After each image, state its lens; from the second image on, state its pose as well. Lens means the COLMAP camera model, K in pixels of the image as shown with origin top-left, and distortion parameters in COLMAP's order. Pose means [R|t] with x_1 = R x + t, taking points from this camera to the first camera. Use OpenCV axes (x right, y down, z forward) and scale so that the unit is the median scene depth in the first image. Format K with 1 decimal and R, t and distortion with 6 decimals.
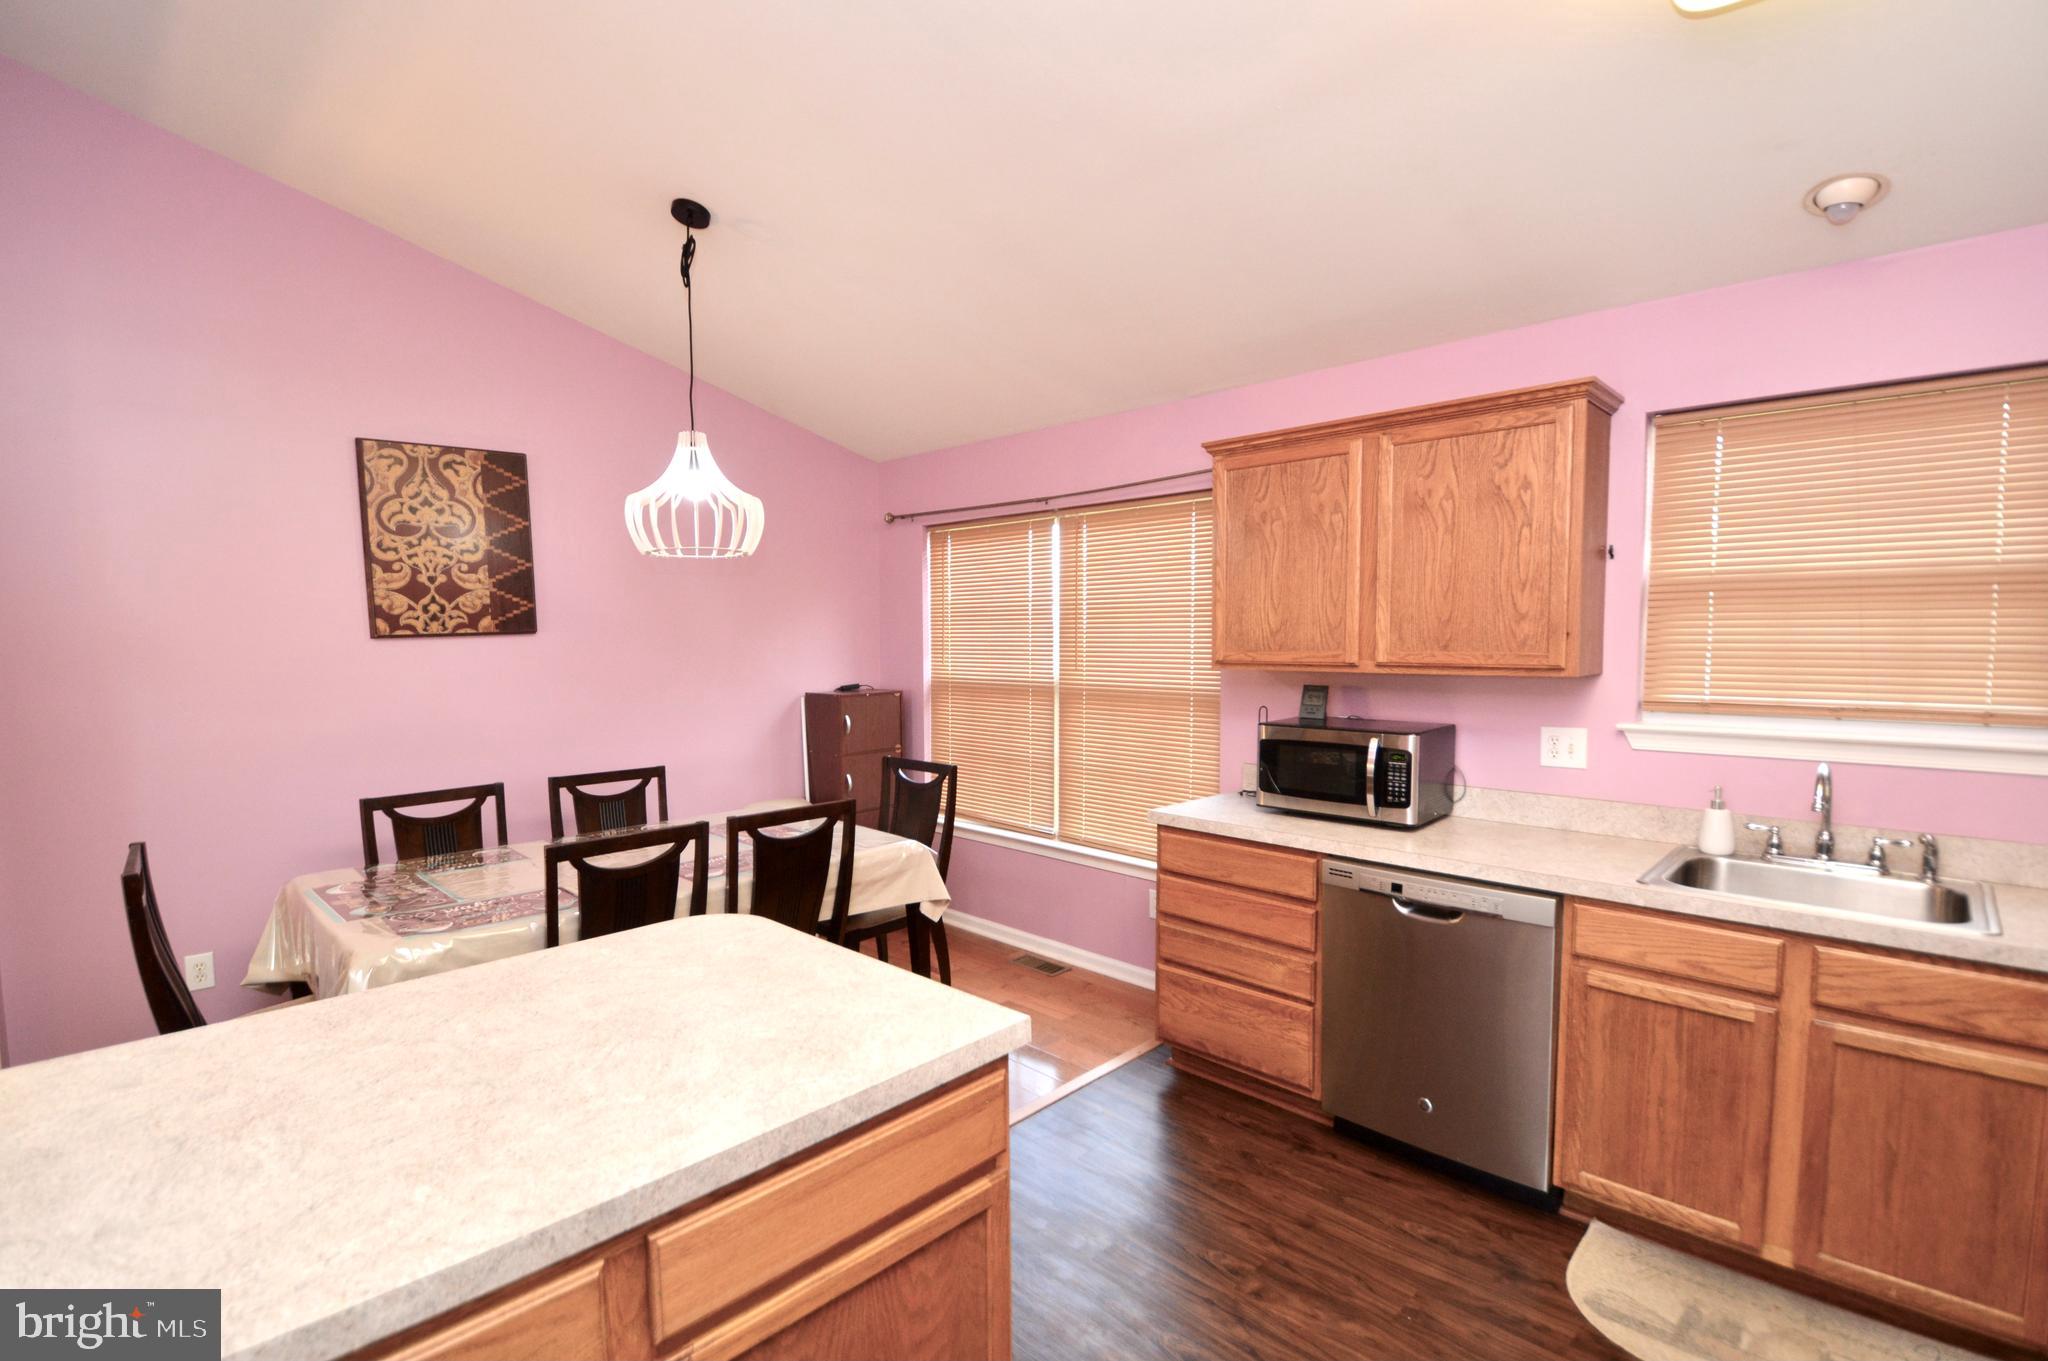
lens RADIAL K [[936.7, 0, 985.6], [0, 936.7, 697.7], [0, 0, 1]] dist [0.008699, -0.016468]
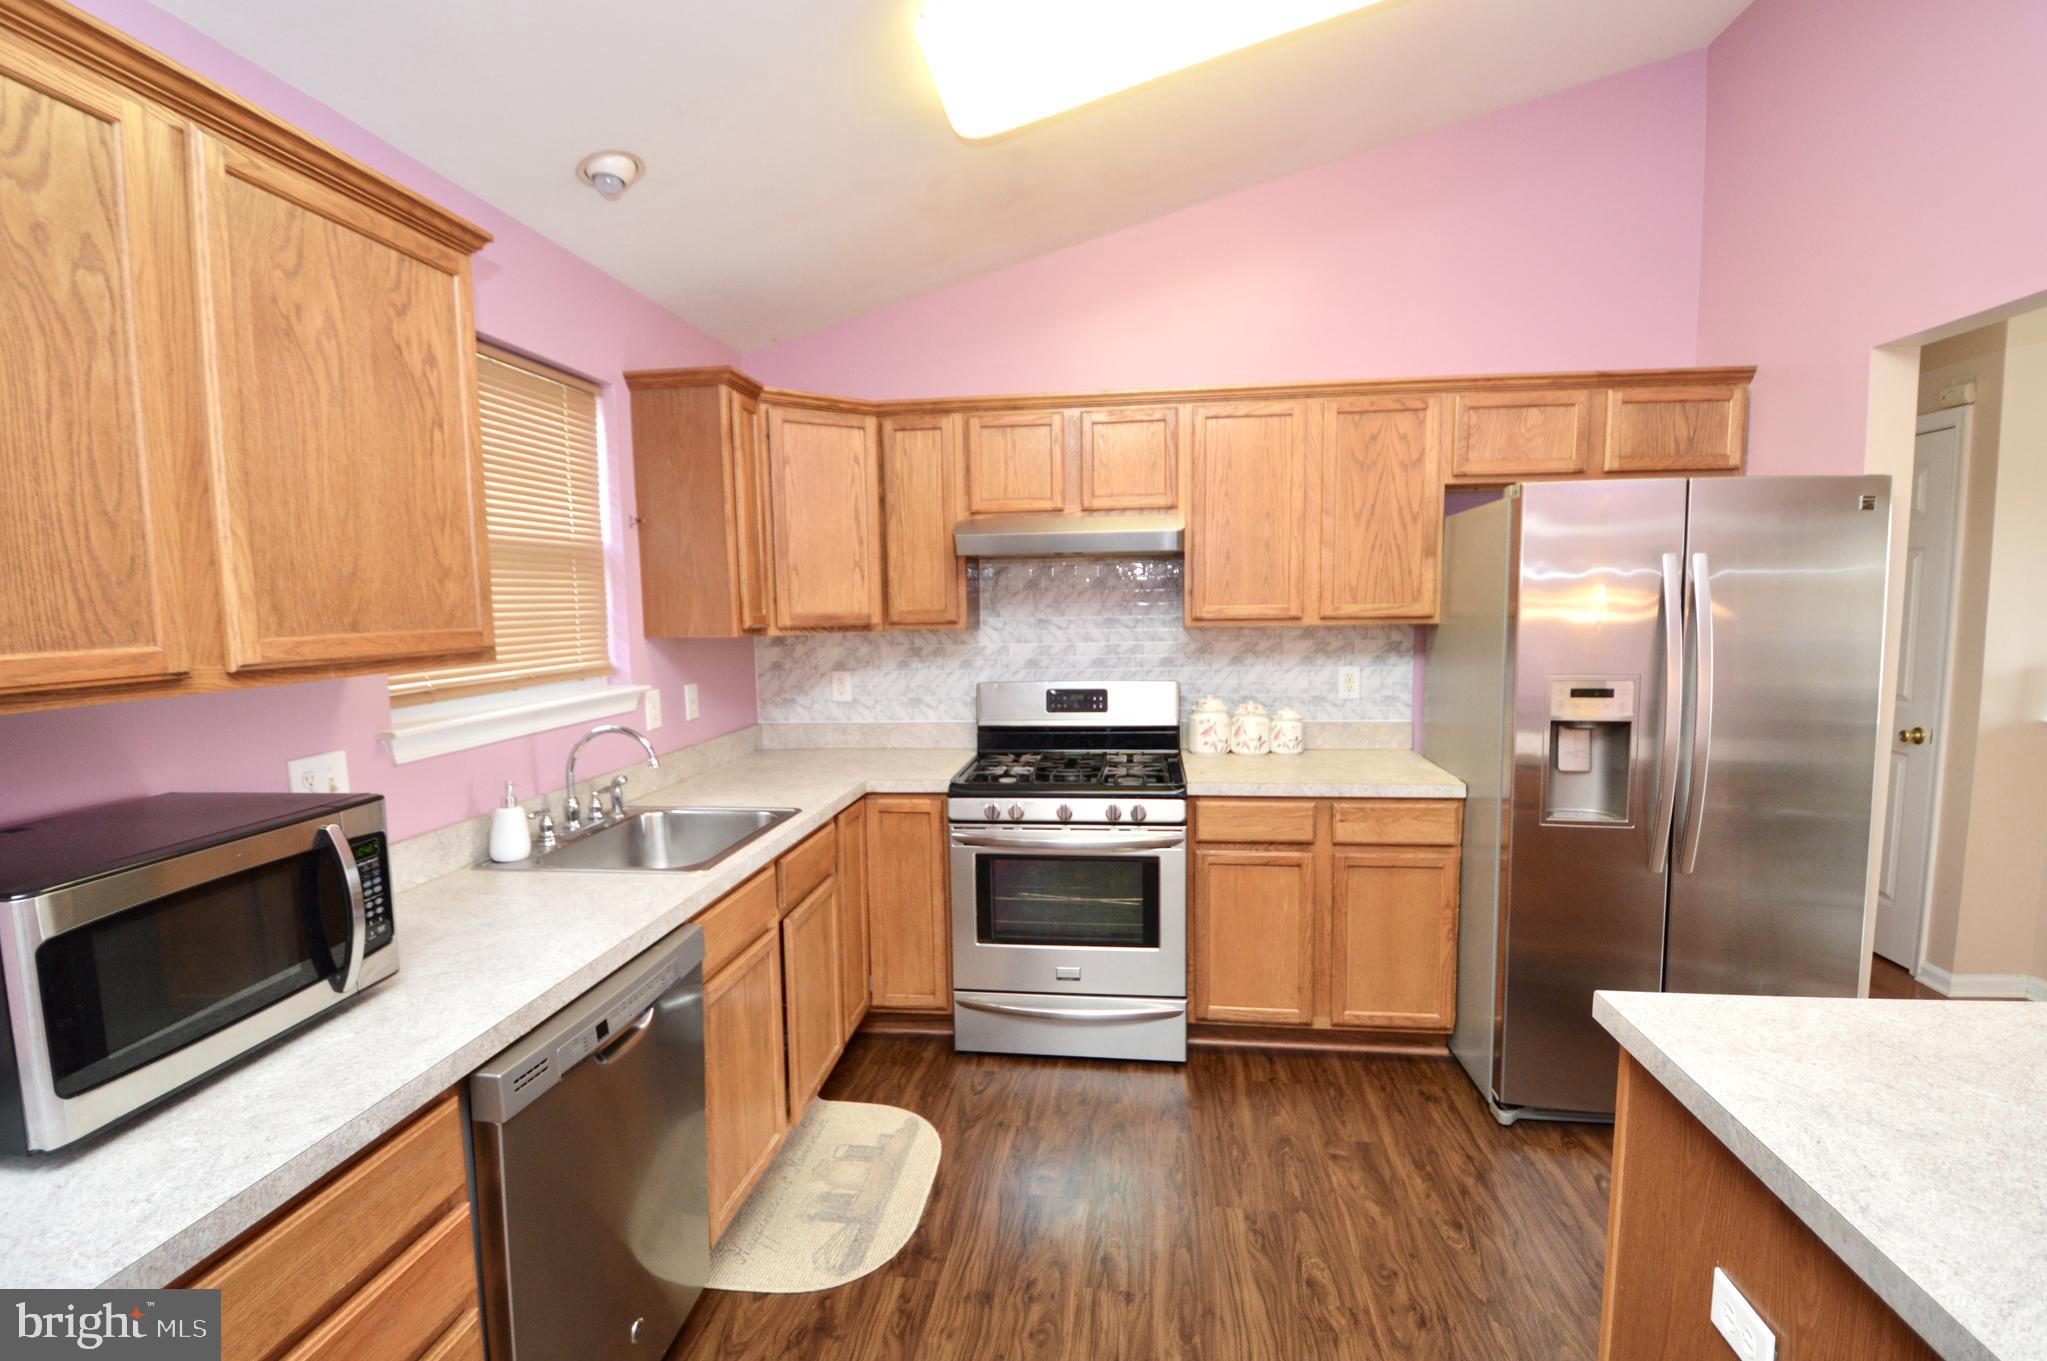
lens RADIAL K [[936.2, 0, 1035.1], [0, 936.2, 693.1], [0, 0, 1]] dist [0.008699, -0.016468]
pose [[-0.632511, -0.063902, 0.771911, -0.160361], [0.069363, 0.987914, 0.138620, -0.063031], [-0.771439, 0.141221, -0.620434, 1.048230]]
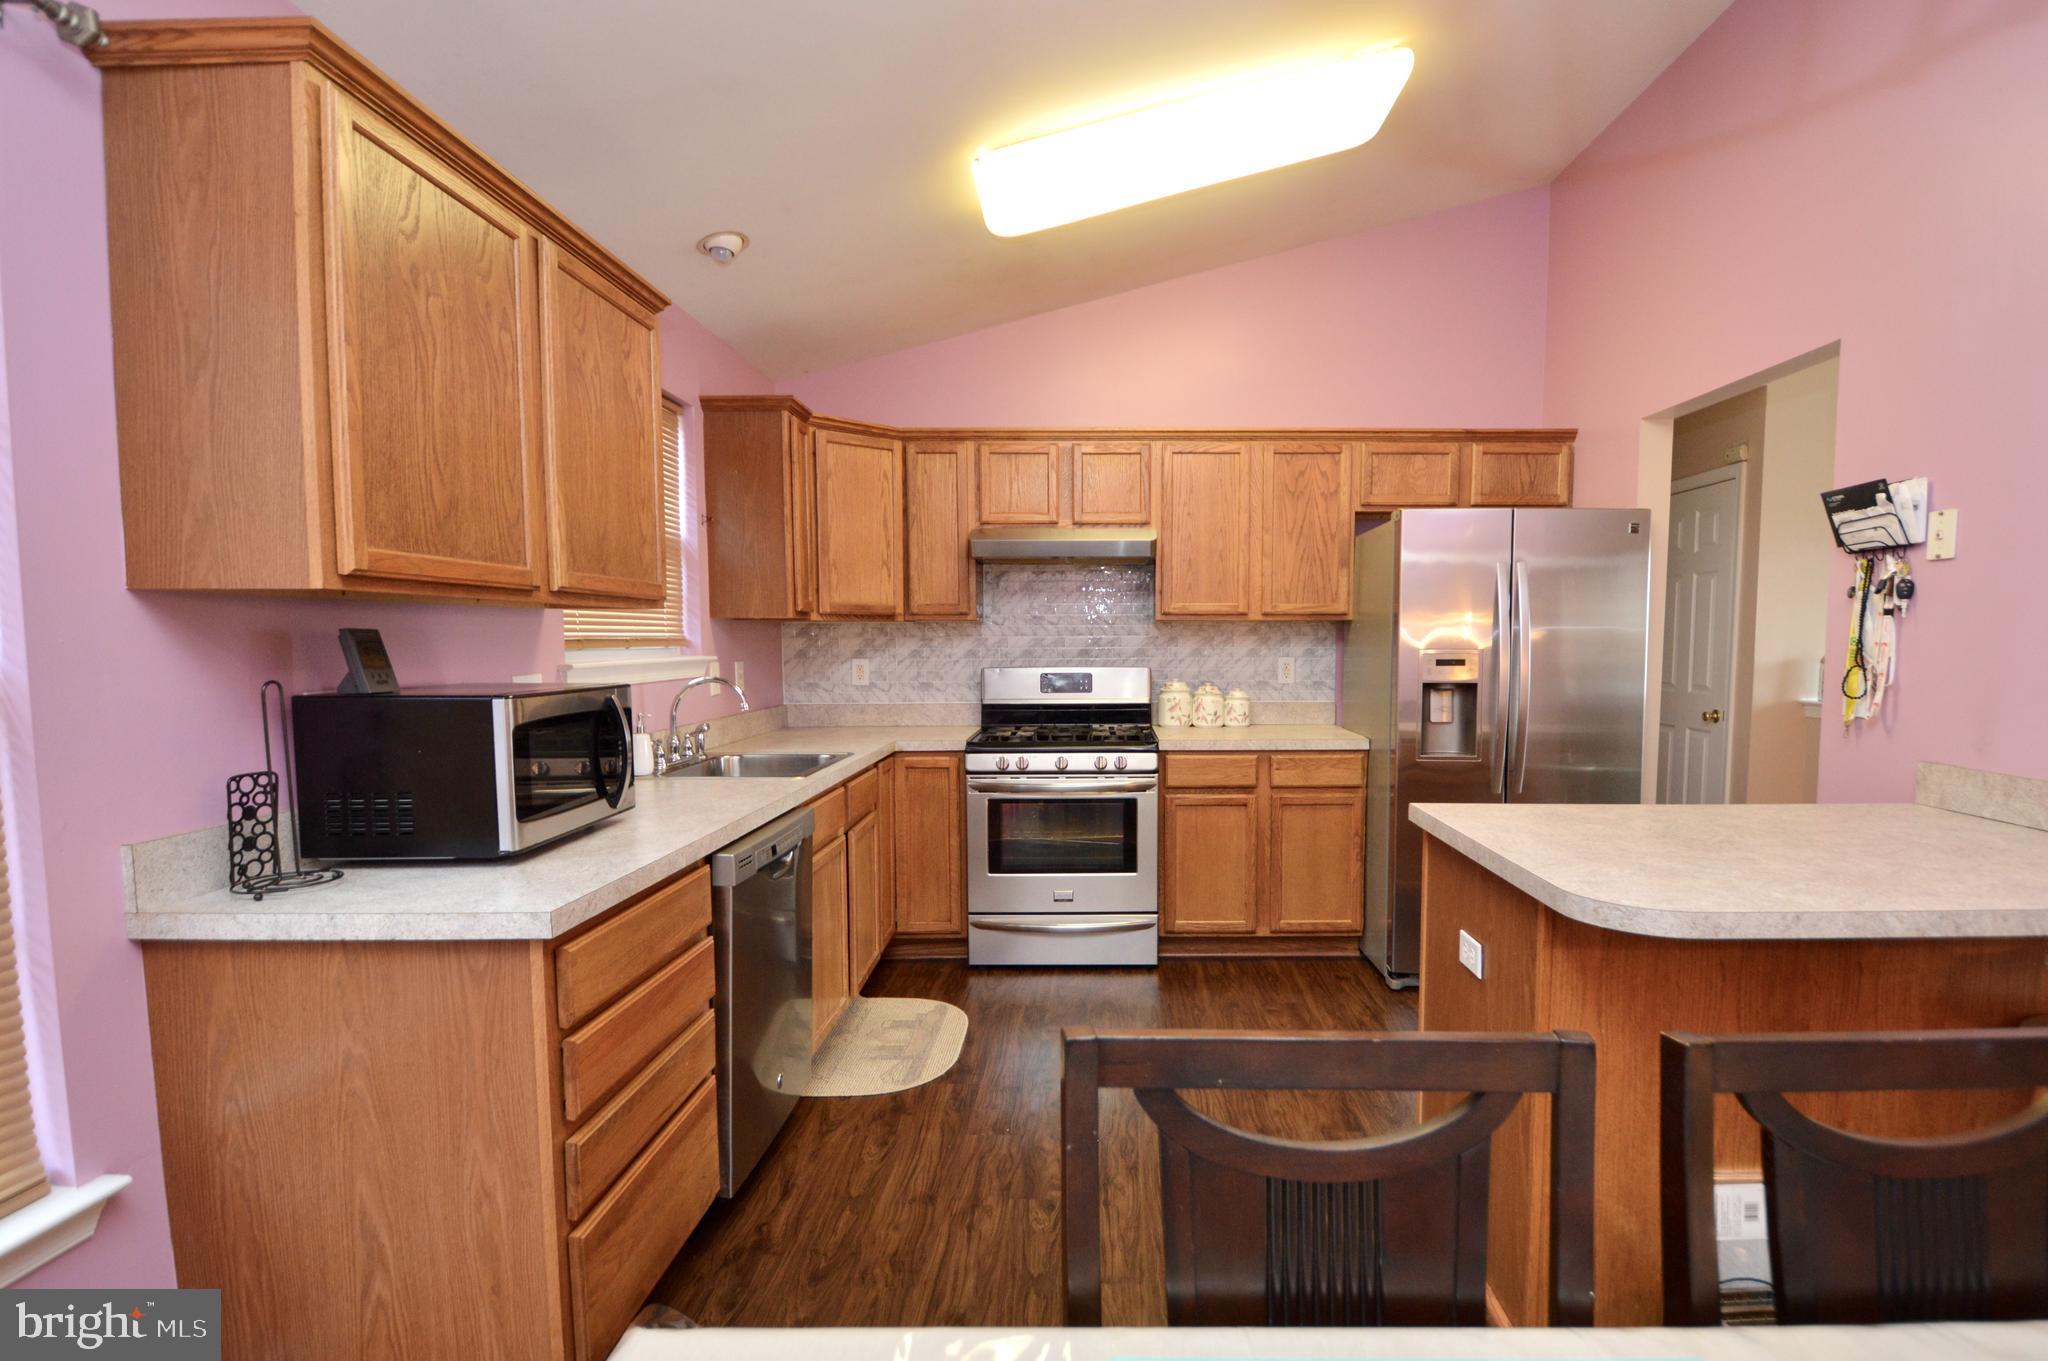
lens RADIAL K [[997.3, 0, 1118.6], [0, 997.3, 714.6], [0, 0, 1]] dist [0.011220, -0.000386]
pose [[-0.730389, -0.046965, 0.681414, -0.383447], [0.049586, 0.991355, 0.121478, -0.015232], [-0.681229, 0.122515, -0.721746, 1.333161]]
